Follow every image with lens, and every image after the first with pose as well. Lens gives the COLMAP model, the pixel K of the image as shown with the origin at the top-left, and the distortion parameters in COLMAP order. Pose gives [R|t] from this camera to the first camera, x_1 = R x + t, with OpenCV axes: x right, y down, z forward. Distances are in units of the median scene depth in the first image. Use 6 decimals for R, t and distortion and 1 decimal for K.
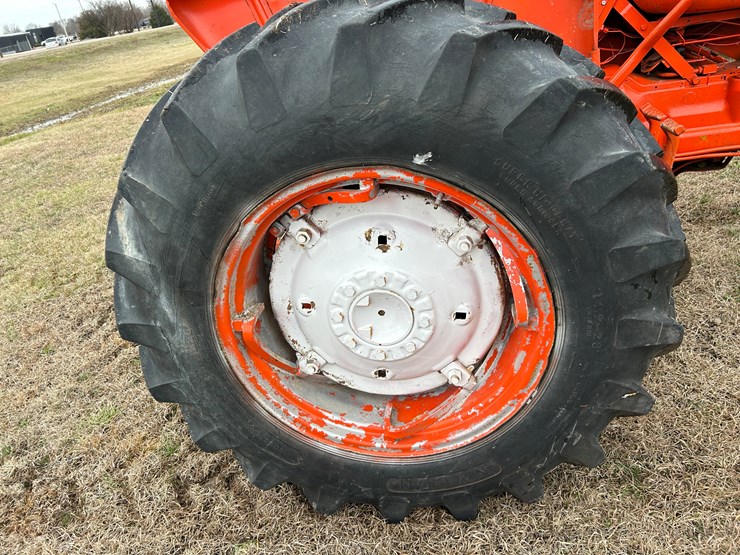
lens RADIAL K [[541.4, 0, 366.4], [0, 541.4, 288.6], [0, 0, 1]] dist [0.044562, -0.033609]
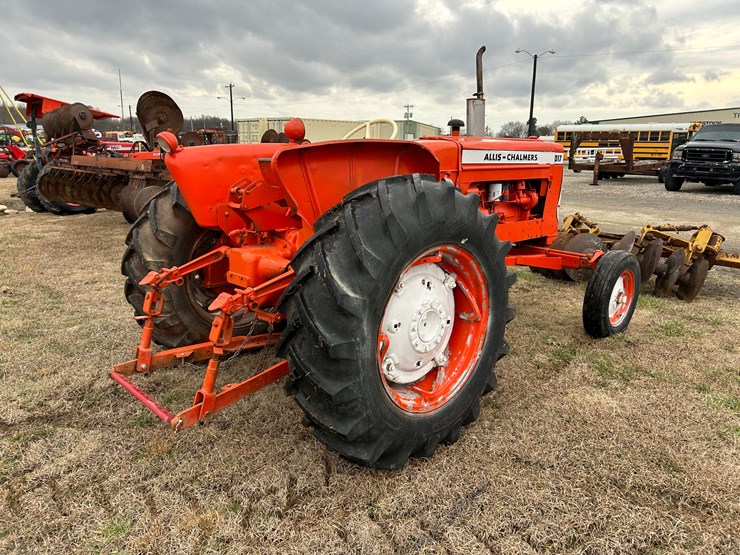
lens RADIAL K [[541.4, 0, 366.4], [0, 541.4, 288.6], [0, 0, 1]] dist [0.044562, -0.033609]
pose [[0.634366, -0.030871, 0.772416, -1.620239], [0.269526, 0.945334, -0.183574, 0.226632], [-0.724524, 0.324639, 0.608008, -0.058927]]
